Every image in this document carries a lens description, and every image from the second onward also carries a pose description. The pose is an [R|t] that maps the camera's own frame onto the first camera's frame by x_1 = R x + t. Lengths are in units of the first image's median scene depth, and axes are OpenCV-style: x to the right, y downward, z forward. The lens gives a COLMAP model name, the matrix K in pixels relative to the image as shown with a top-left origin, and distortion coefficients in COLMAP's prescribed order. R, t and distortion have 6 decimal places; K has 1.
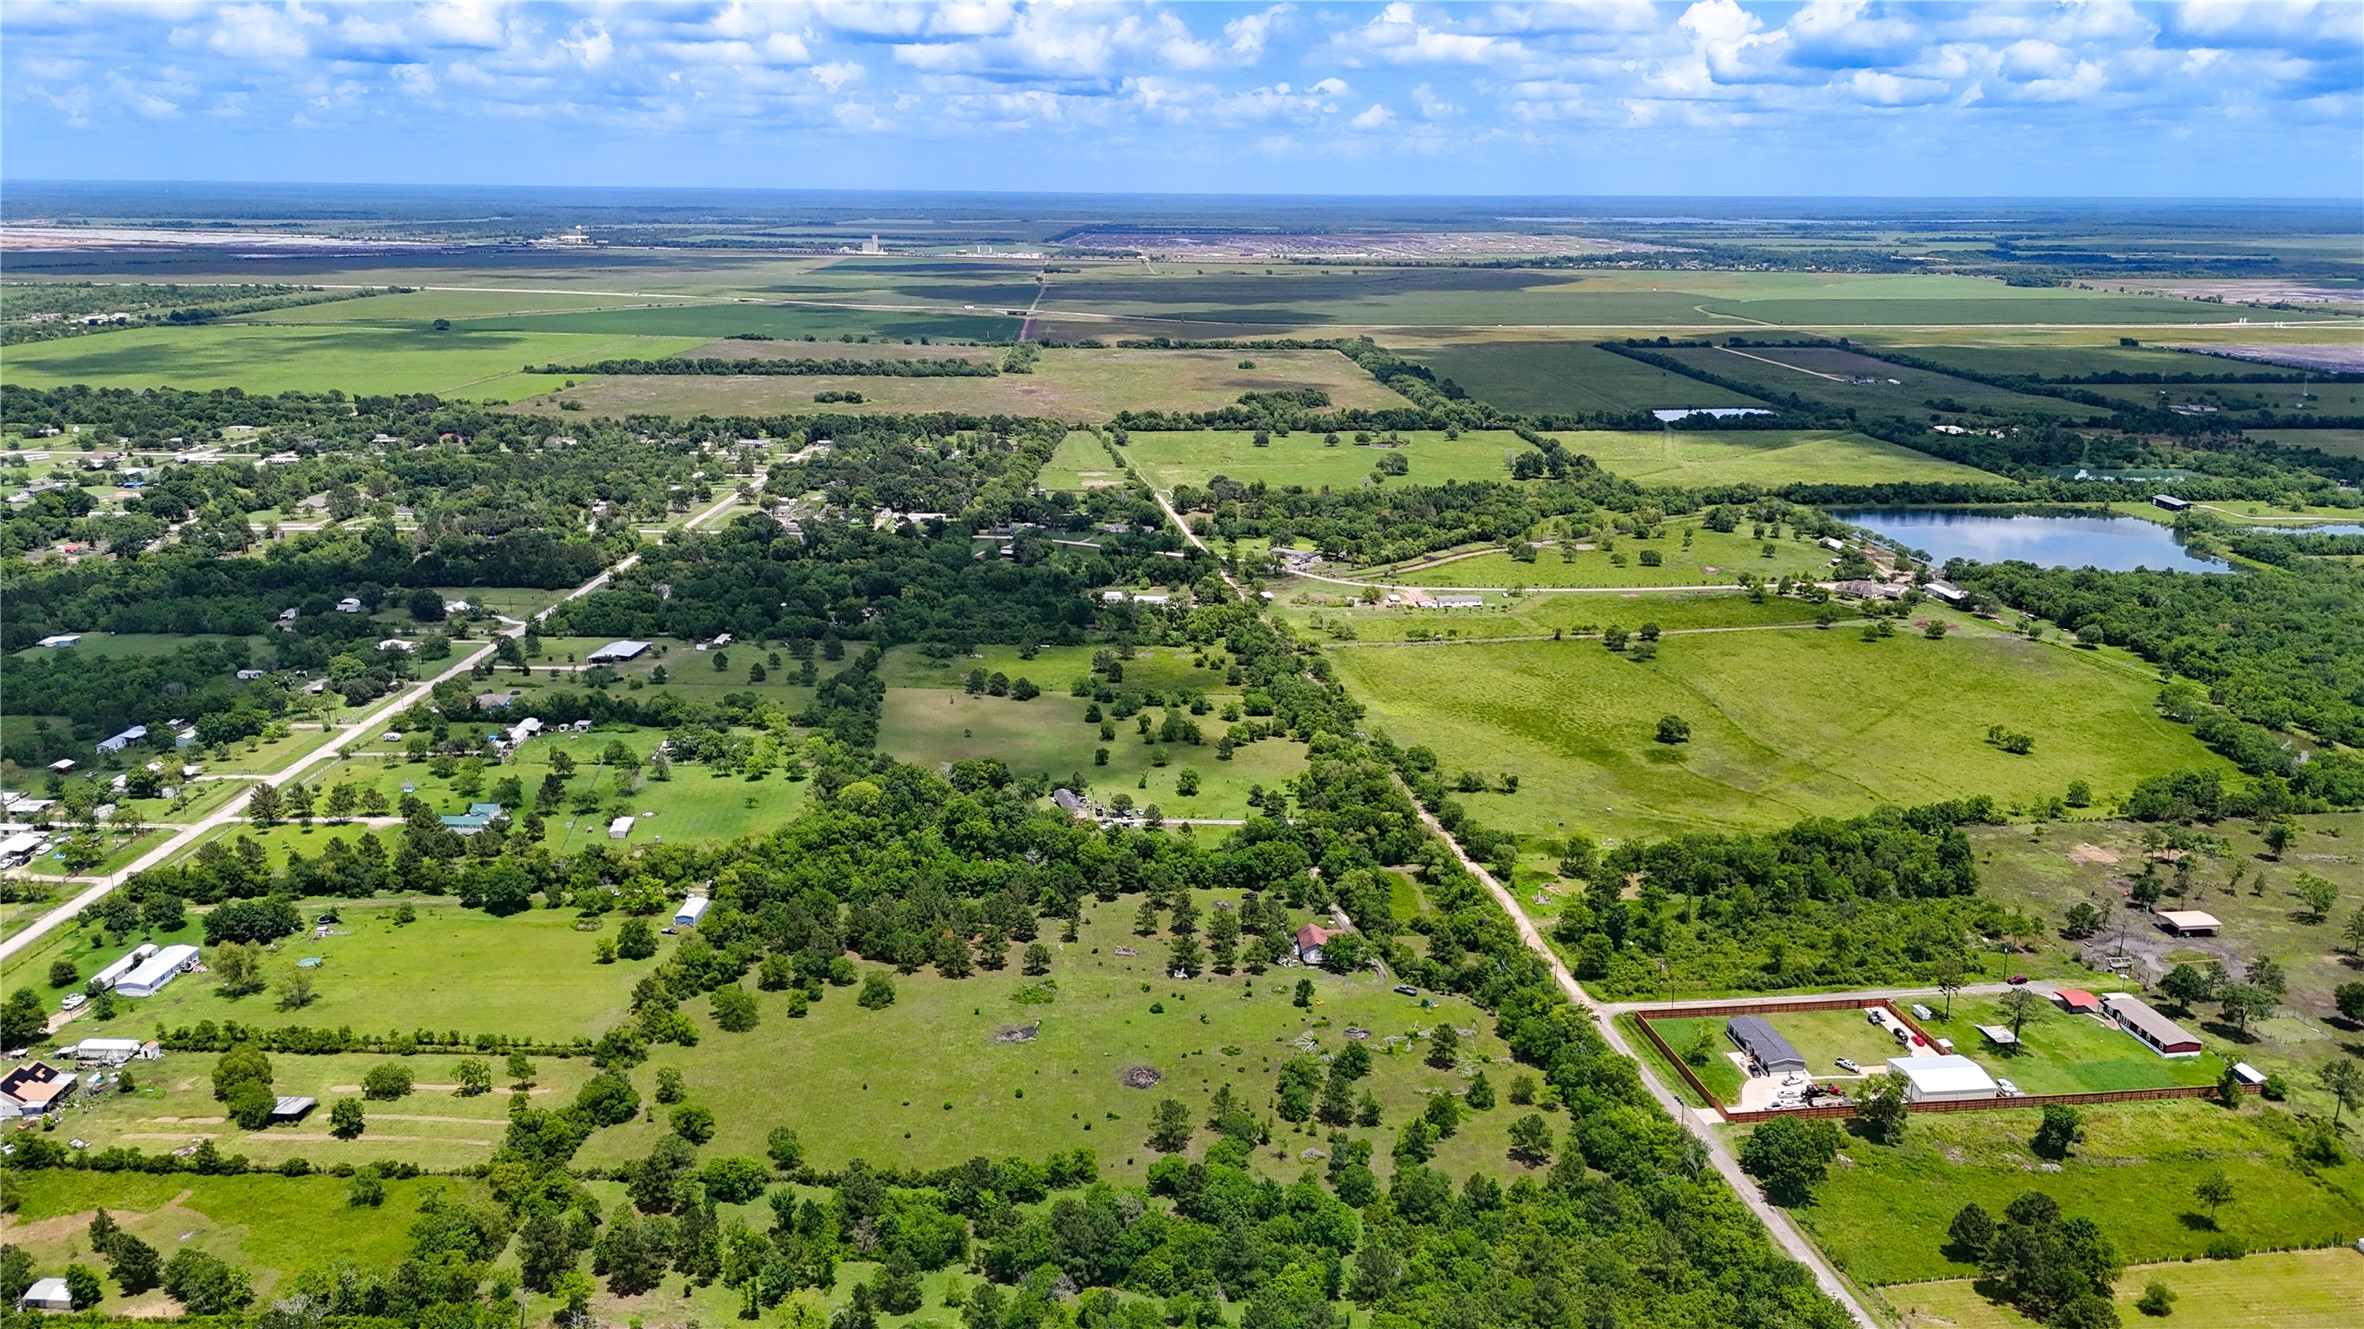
lens RADIAL K [[1744.0, 0, 1182.0], [0, 1744.0, 664.5], [0, 0, 1]] dist [0.060712, -0.044768]
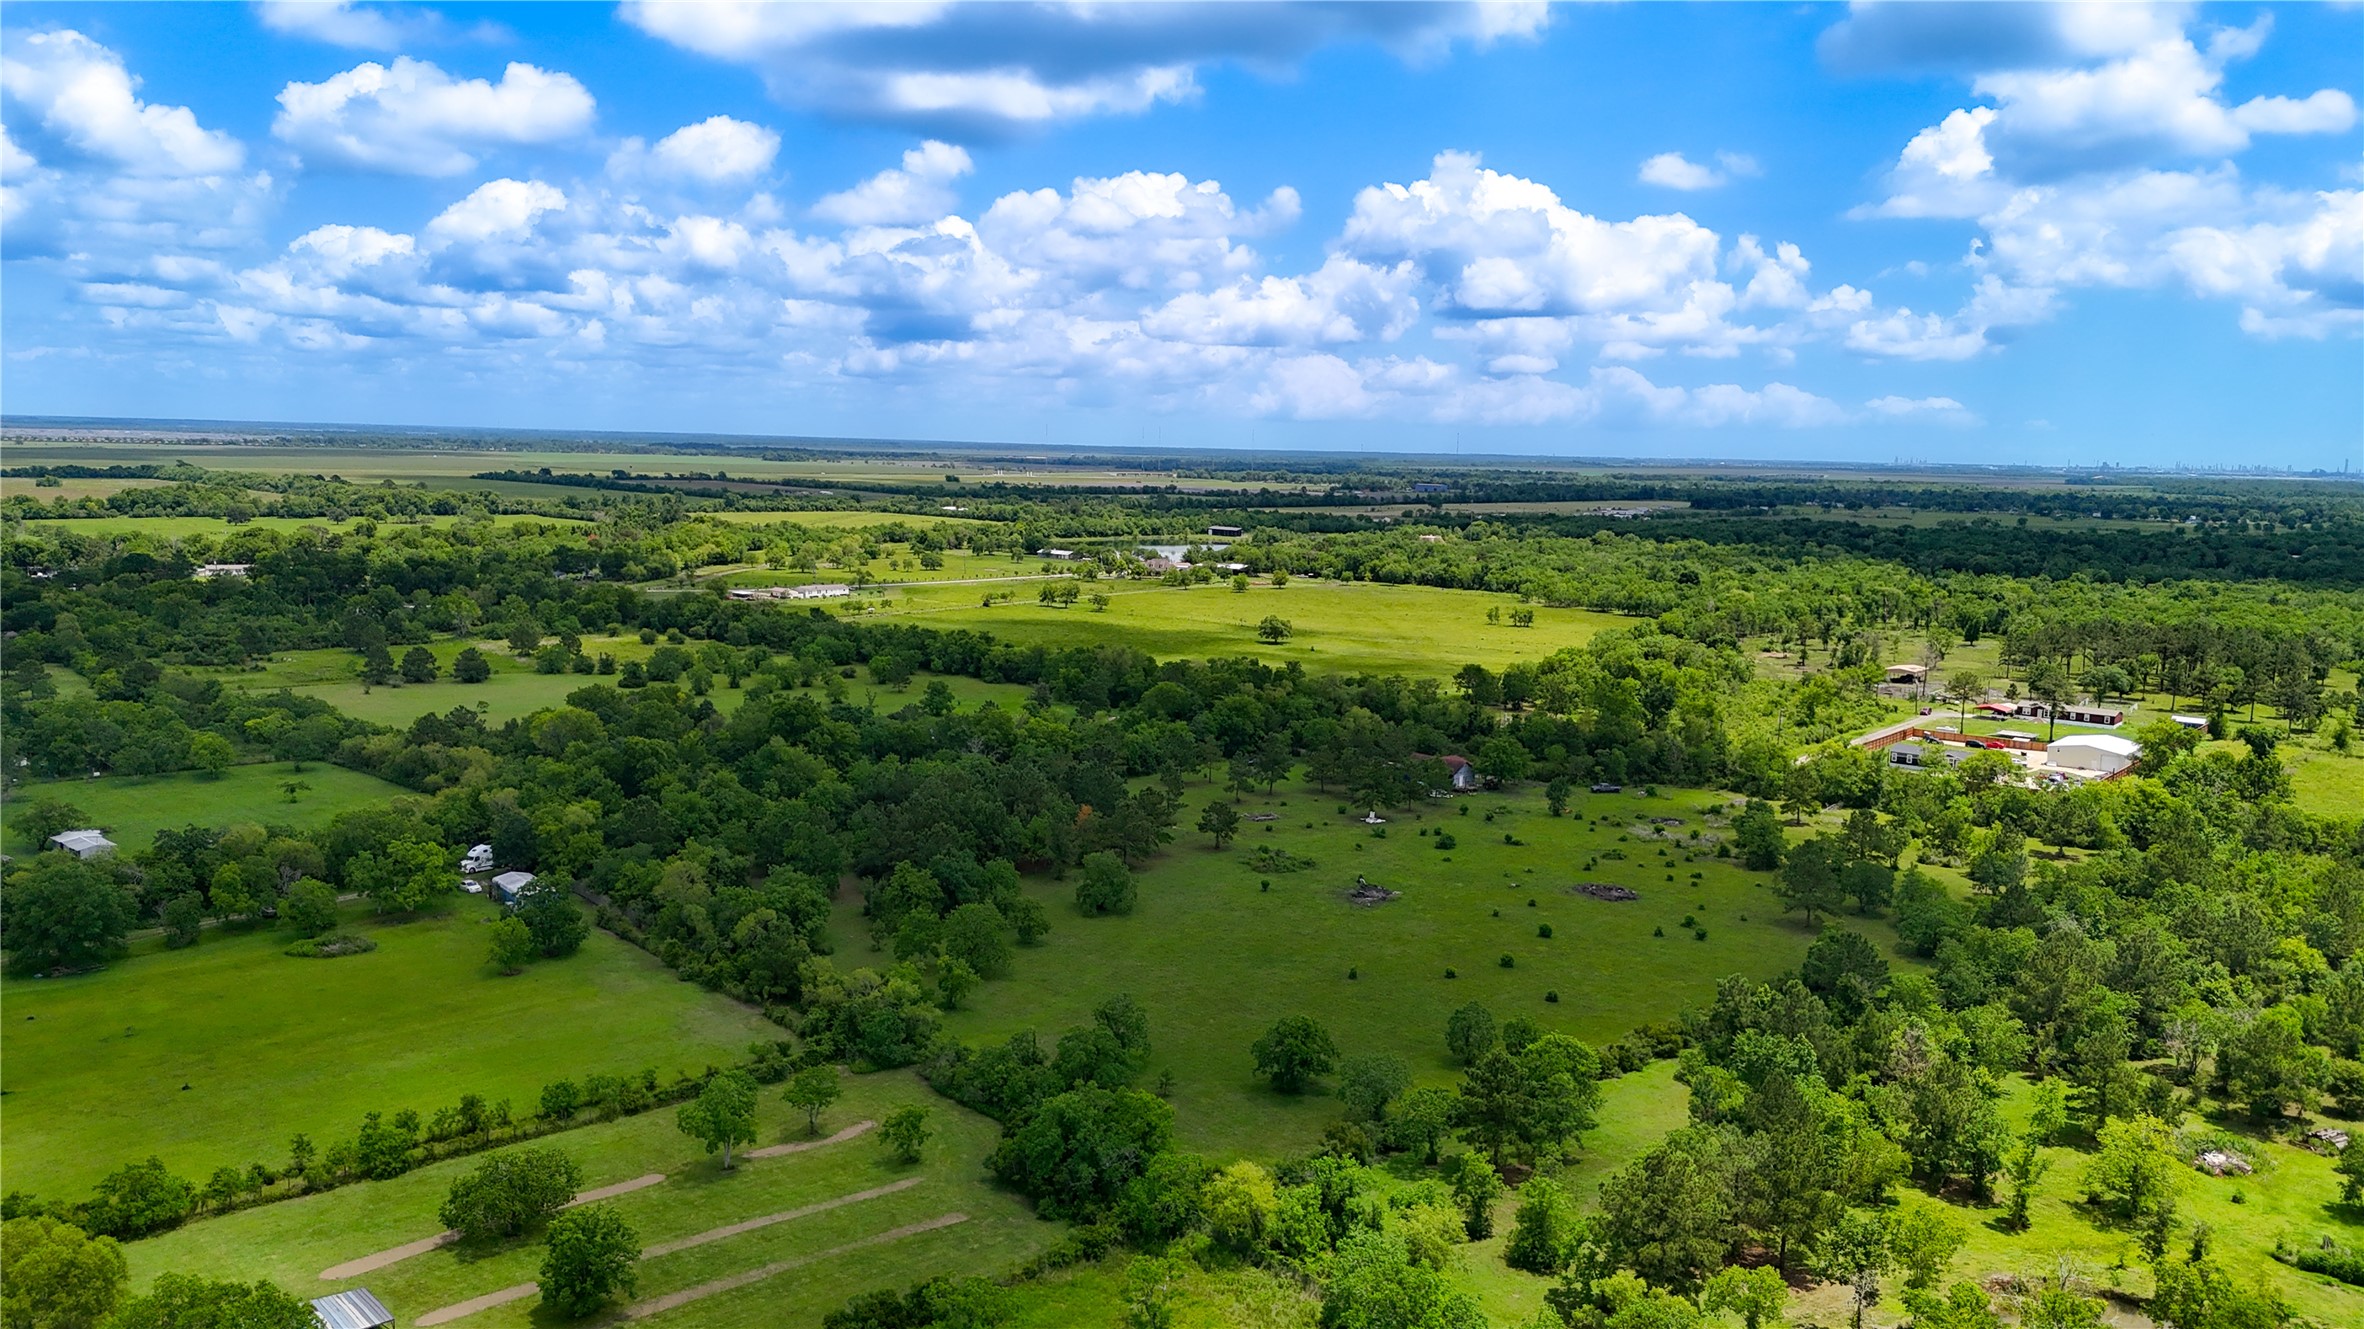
lens RADIAL K [[1744.0, 0, 1182.0], [0, 1744.0, 664.5], [0, 0, 1]] dist [0.060712, -0.044768]
pose [[0.736979, -0.074979, 0.671743, -0.348966], [0.161508, 0.984574, -0.067295, 0.103732], [-0.656336, 0.158087, 0.737721, 0.368598]]
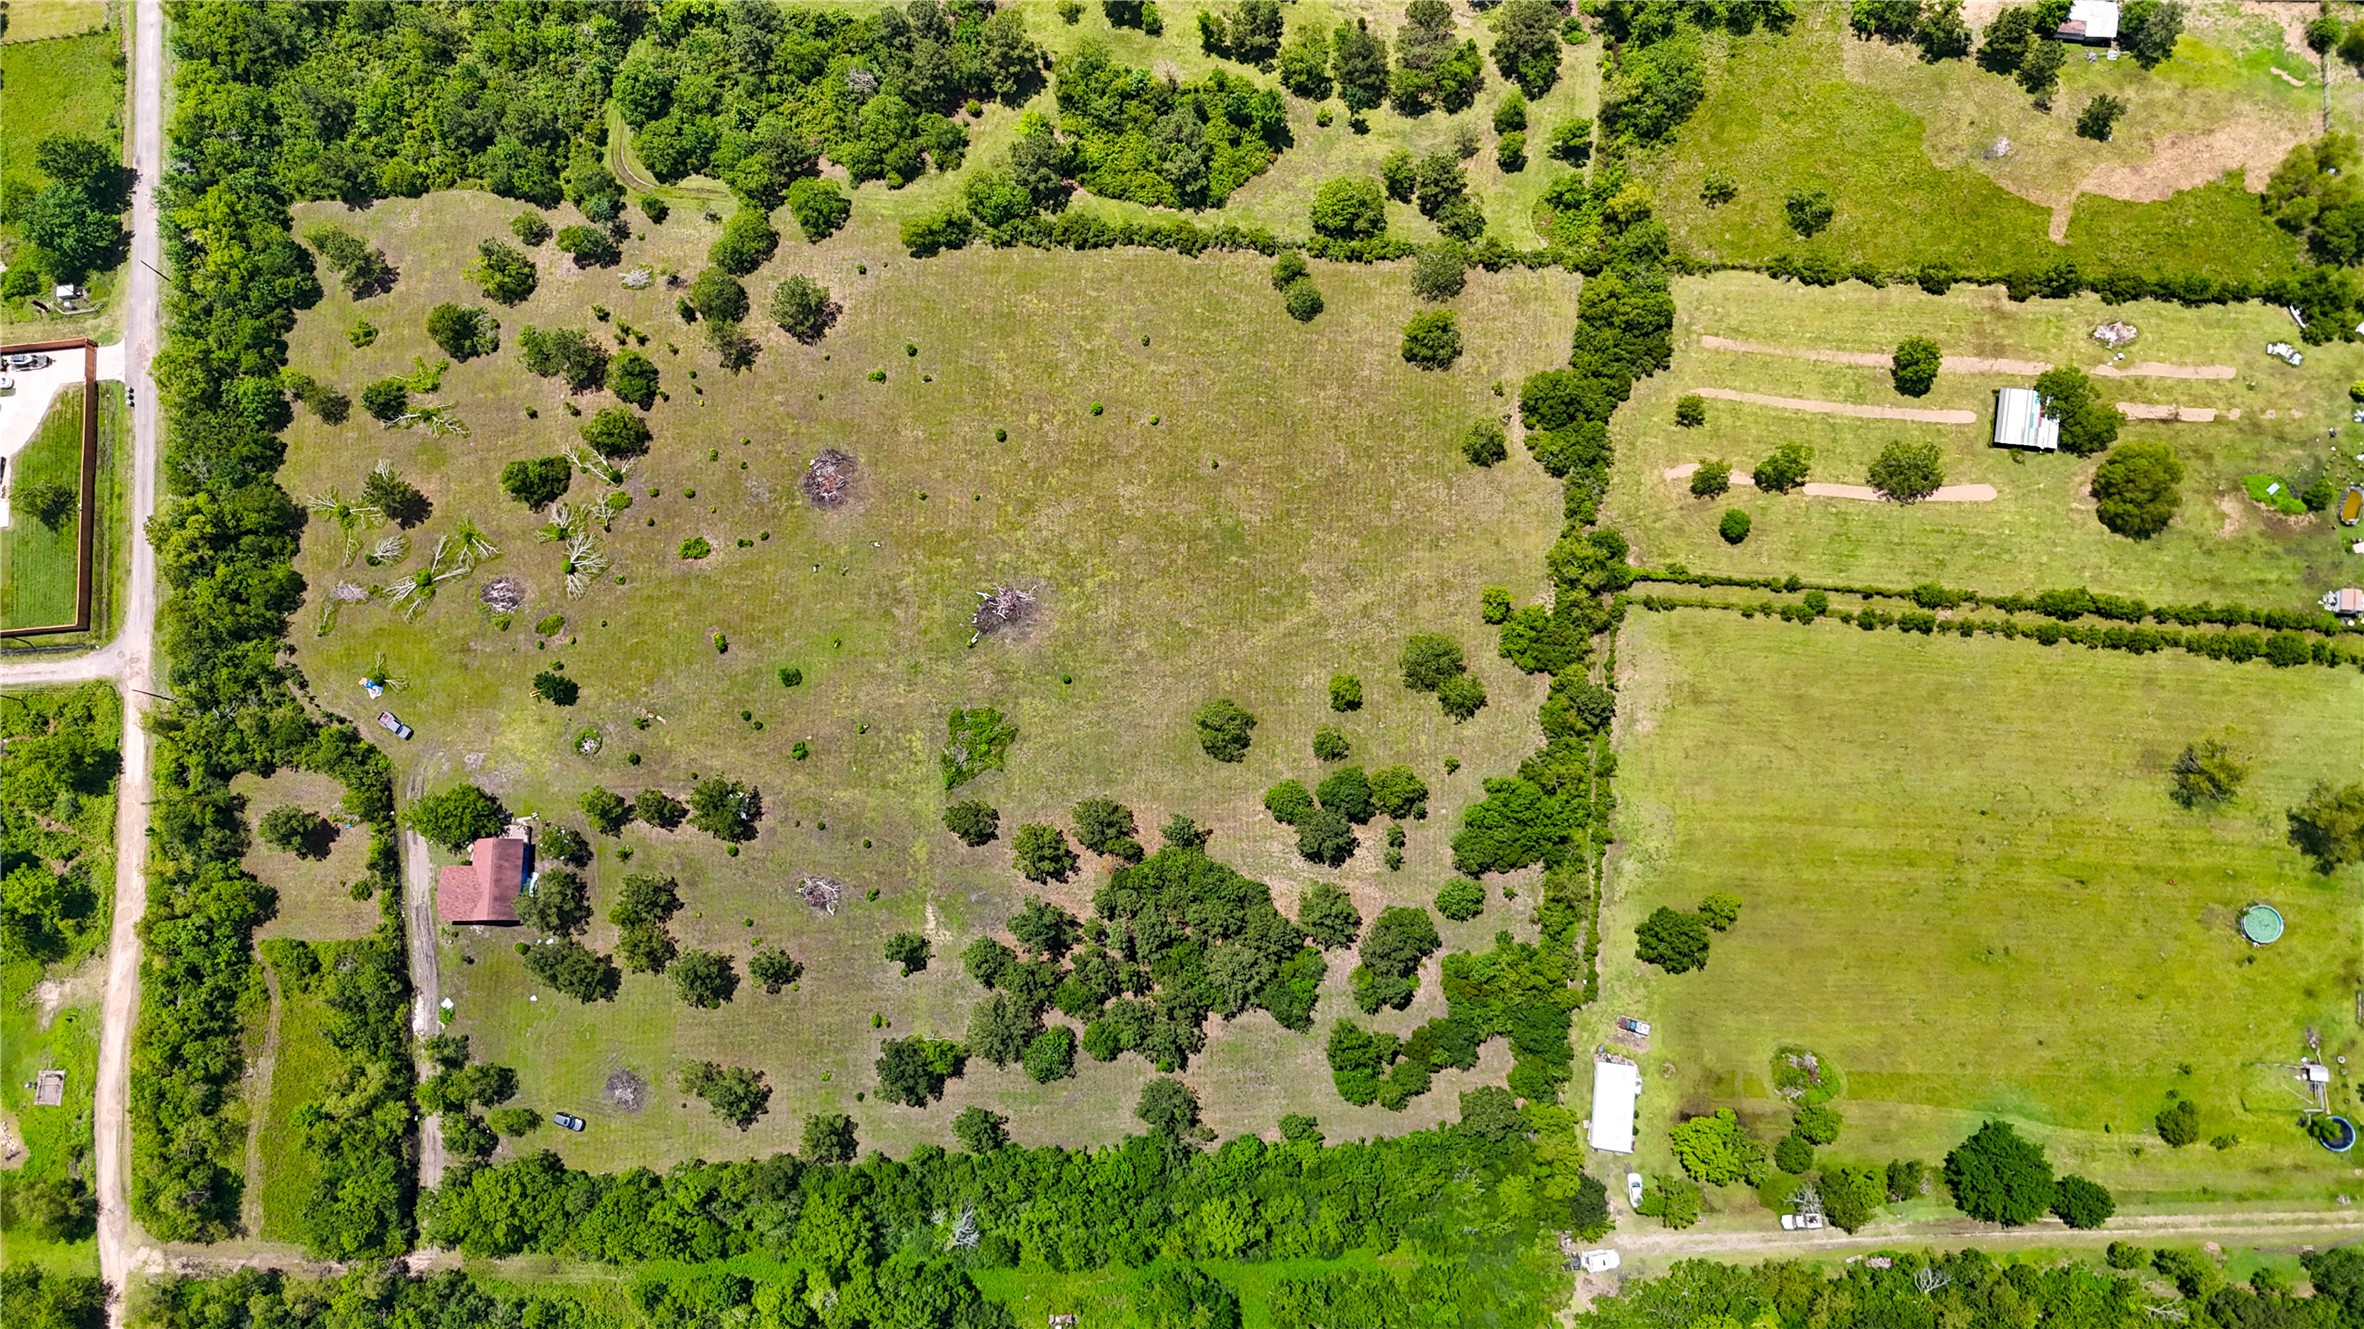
lens RADIAL K [[1744.0, 0, 1182.0], [0, 1744.0, 664.5], [0, 0, 1]] dist [0.060712, -0.044768]
pose [[-0.994362, -0.054179, 0.091155, -0.141263], [0.095306, -0.079749, 0.992248, -0.278740], [-0.046490, 0.995341, 0.084463, 0.613216]]
